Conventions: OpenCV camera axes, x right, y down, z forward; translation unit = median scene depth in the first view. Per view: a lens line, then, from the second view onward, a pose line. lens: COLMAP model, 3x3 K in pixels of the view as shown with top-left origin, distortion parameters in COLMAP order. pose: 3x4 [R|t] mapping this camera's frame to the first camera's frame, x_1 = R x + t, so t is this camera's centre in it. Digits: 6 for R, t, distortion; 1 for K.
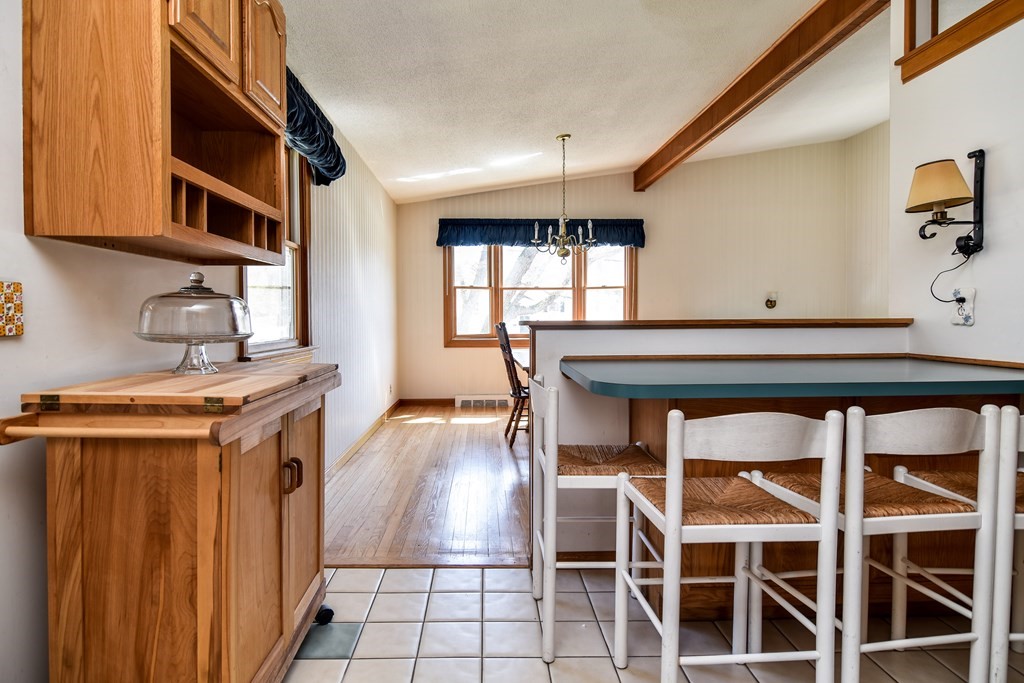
lens RADIAL K [[573.9, 0, 509.9], [0, 573.9, 323.3], [0, 0, 1]] dist [-0.000073, -0.000051]
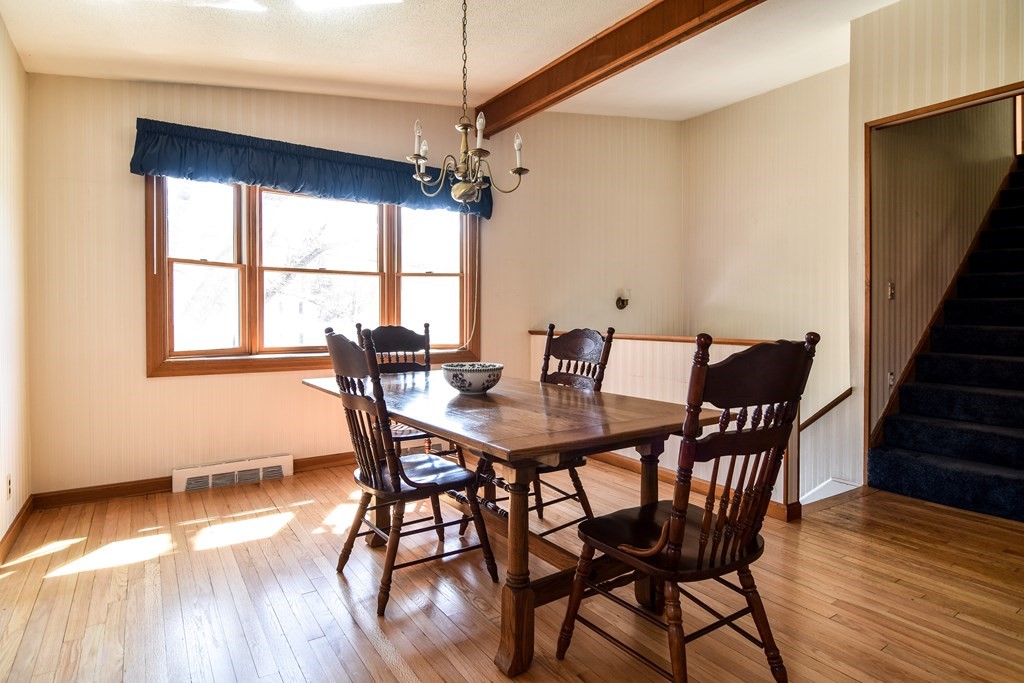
lens RADIAL K [[551.6, 0, 511.5], [0, 551.6, 320.9], [0, 0, 1]] dist [-0.003506, -0.000878]
pose [[0.855423, 0.002310, 0.517926, -0.090182], [0.000121, 0.999989, -0.004659, -0.005095], [-0.517931, 0.004048, 0.855413, 0.417316]]
